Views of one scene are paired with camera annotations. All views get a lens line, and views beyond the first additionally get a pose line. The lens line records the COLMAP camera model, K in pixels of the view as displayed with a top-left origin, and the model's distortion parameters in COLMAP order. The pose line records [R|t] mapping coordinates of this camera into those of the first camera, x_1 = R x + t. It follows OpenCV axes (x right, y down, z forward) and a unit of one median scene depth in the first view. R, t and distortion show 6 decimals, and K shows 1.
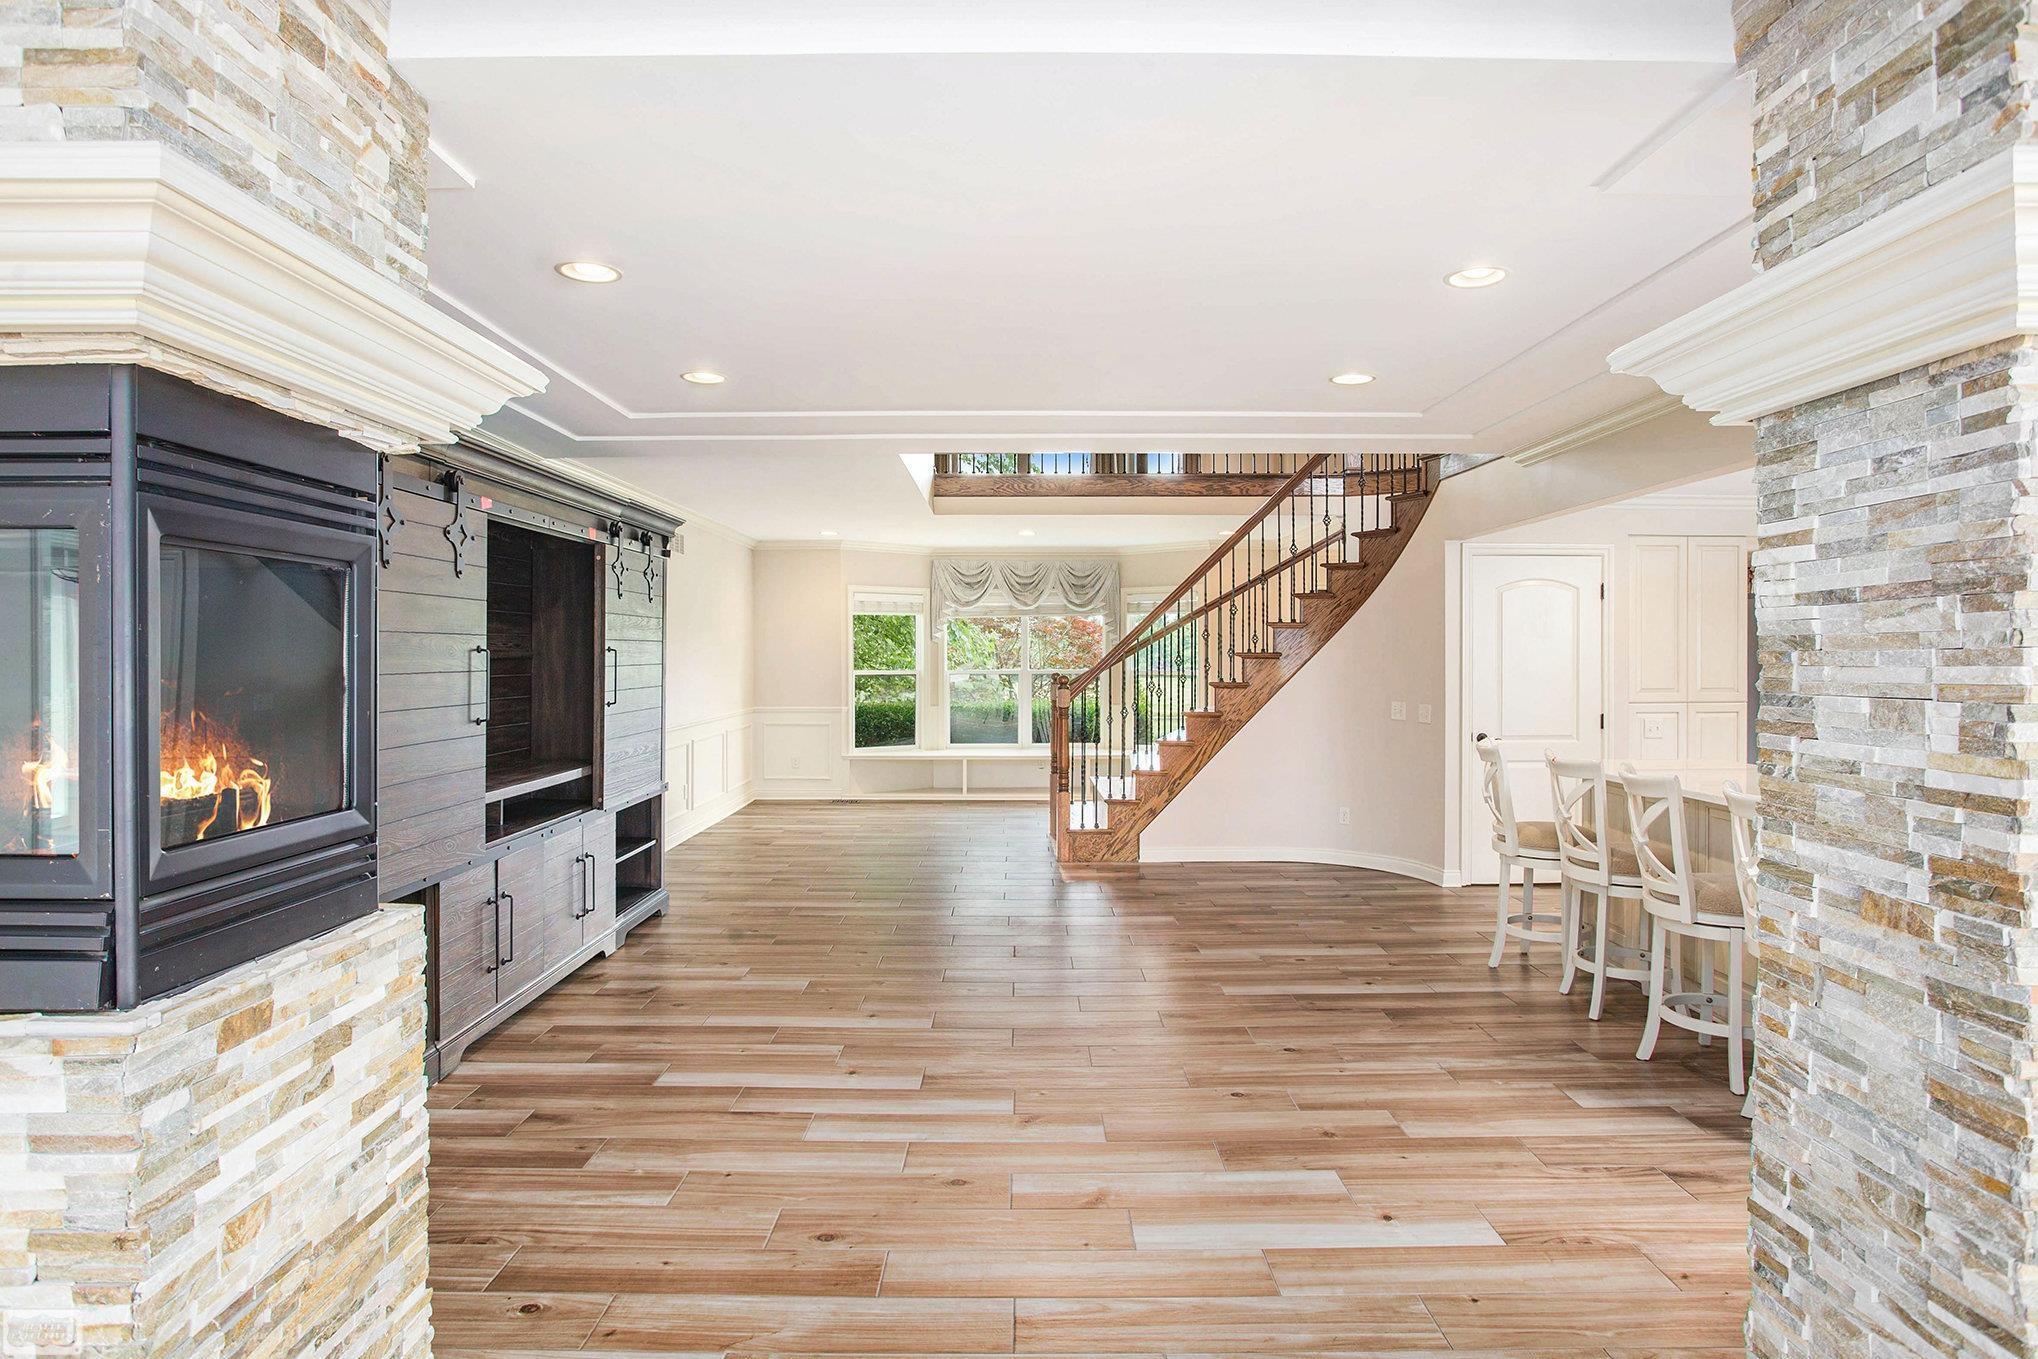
lens RADIAL K [[1079.7, 0, 1008.8], [0, 1079.7, 671.5], [0, 0, 1]] dist [-0.031896, 0.003609]
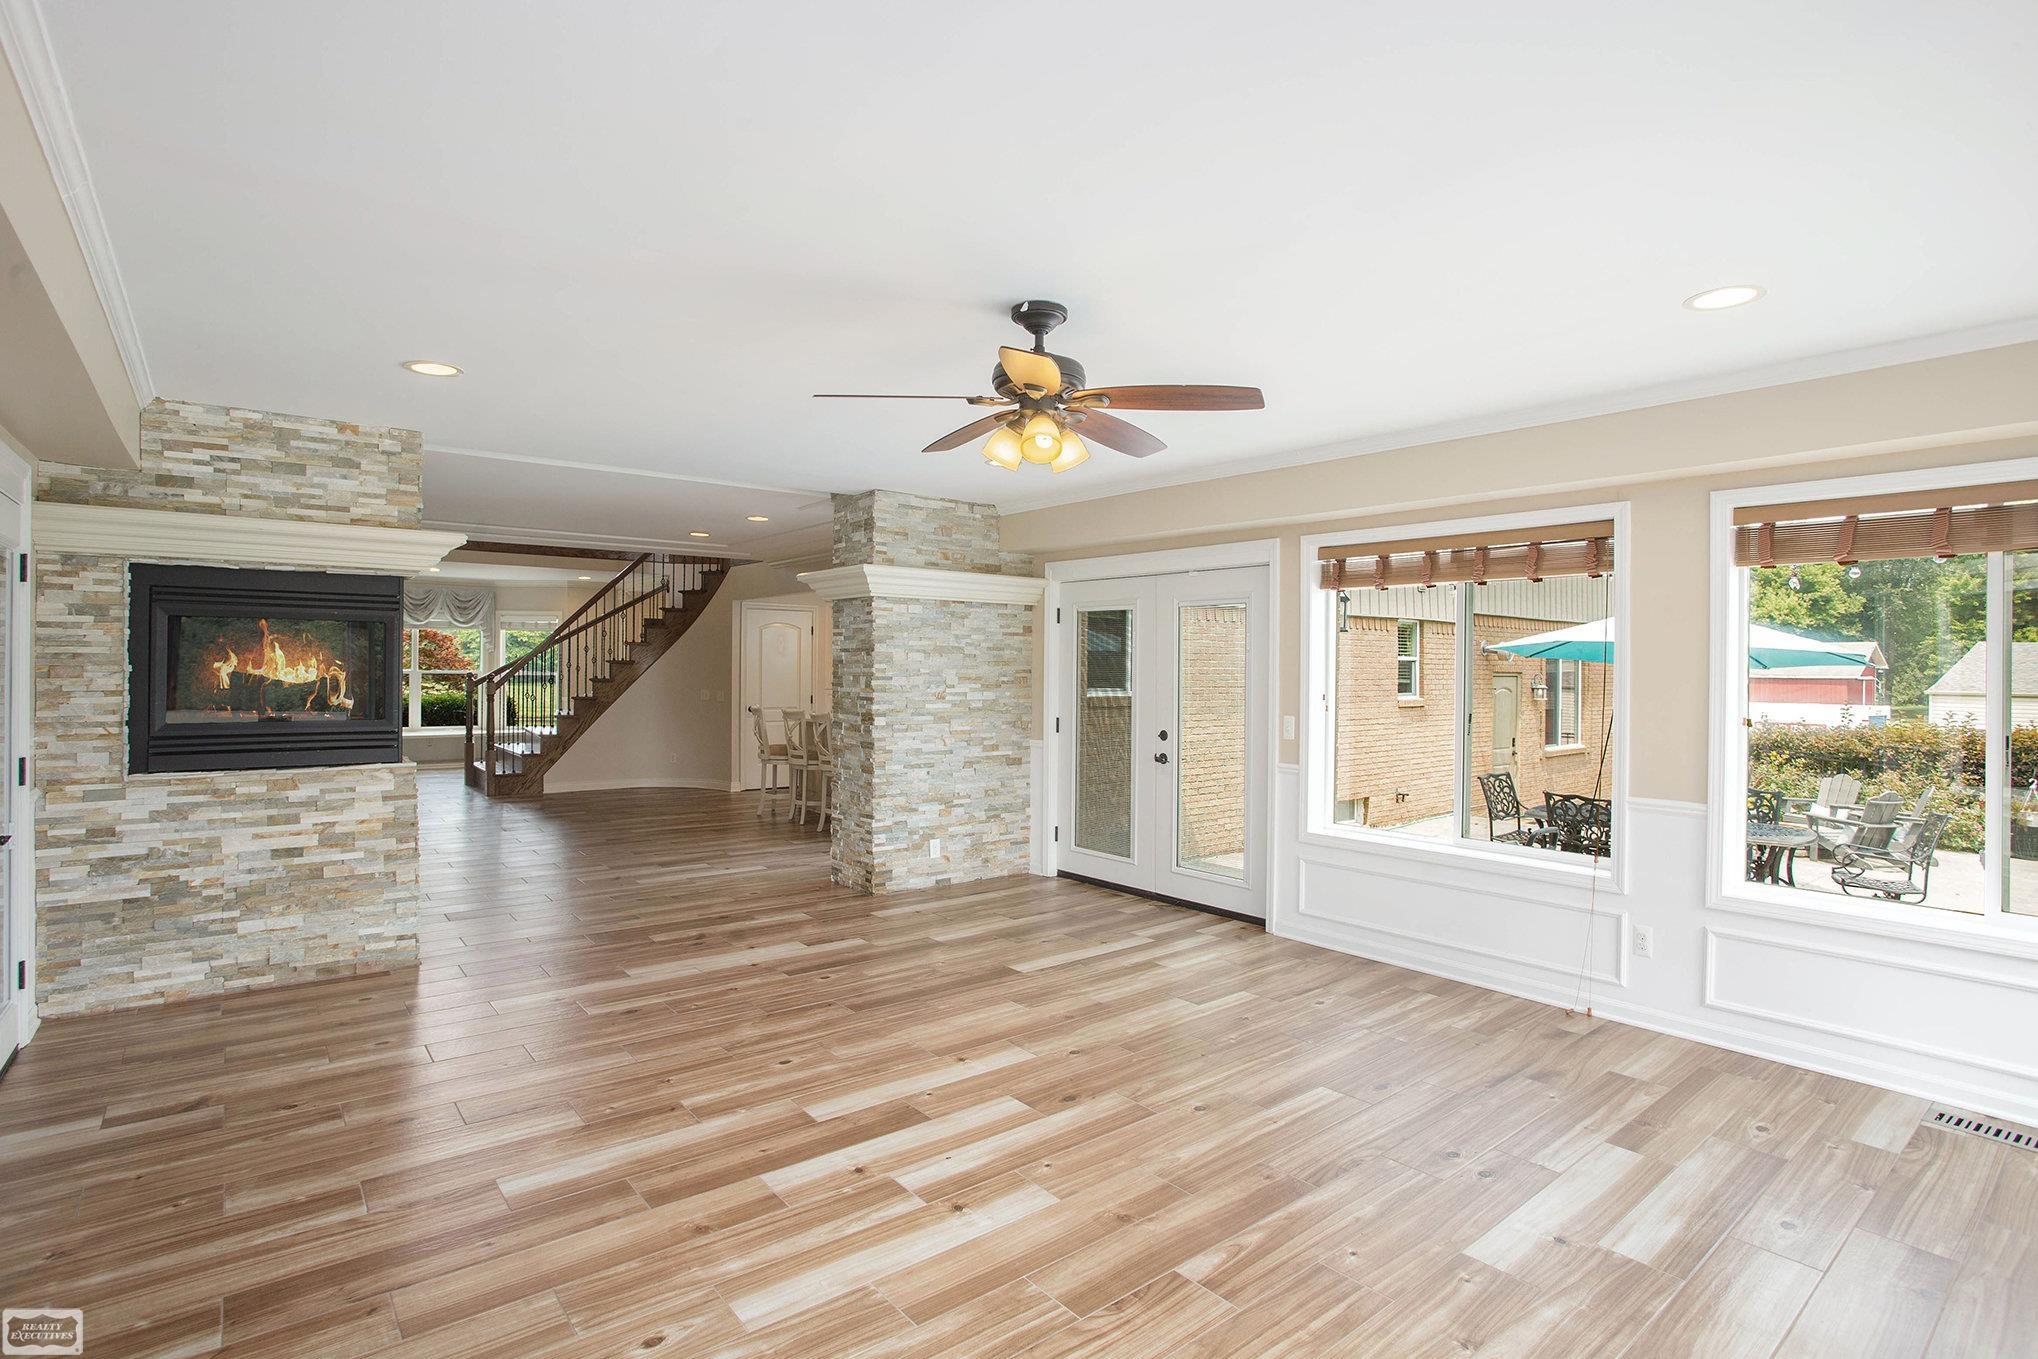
lens RADIAL K [[1020.6, 0, 1024.0], [0, 1020.6, 671.1], [0, 0, 1]] dist [-0.058819, 0.021414]
pose [[0.772656, 0.007008, 0.634787, -1.042200], [-0.003597, 0.999971, -0.006661, 0.027103], [-0.634815, 0.002863, 0.772659, -2.200890]]
